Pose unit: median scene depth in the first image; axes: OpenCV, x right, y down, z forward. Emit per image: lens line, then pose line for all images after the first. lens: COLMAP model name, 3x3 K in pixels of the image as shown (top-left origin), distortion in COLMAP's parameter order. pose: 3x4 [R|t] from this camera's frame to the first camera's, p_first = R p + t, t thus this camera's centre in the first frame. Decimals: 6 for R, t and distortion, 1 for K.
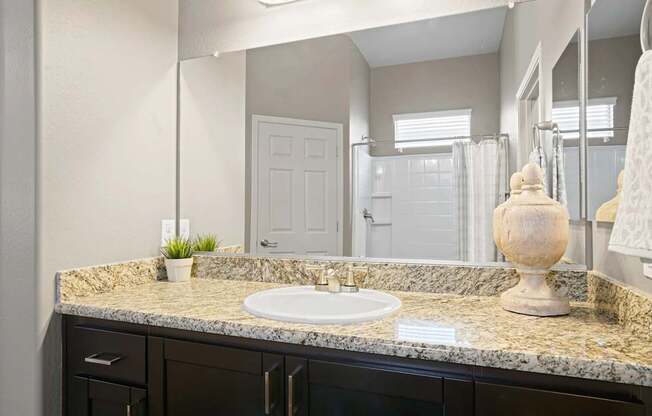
lens RADIAL K [[383.0, 0, 324.0], [0, 383.0, 209.2], [0, 0, 1]] dist [-0.027098, 0.017331]
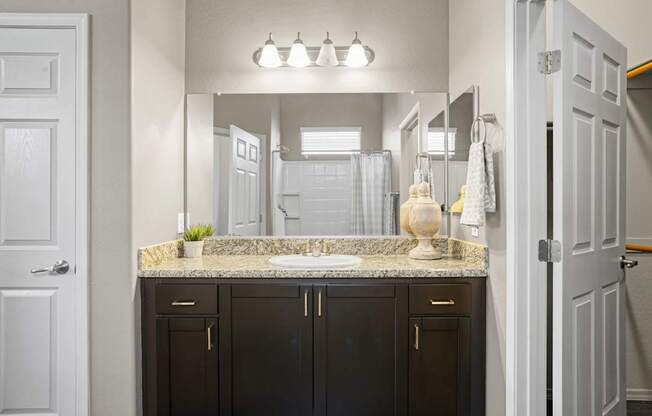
lens RADIAL K [[383.0, 0, 325.3], [0, 383.0, 207.0], [0, 0, 1]] dist [-0.027098, 0.017331]
pose [[0.944655, 0.001936, 0.328060, -0.415306], [-0.003777, 0.999980, 0.004974, -0.003009], [-0.328044, -0.005938, 0.944644, -0.489595]]
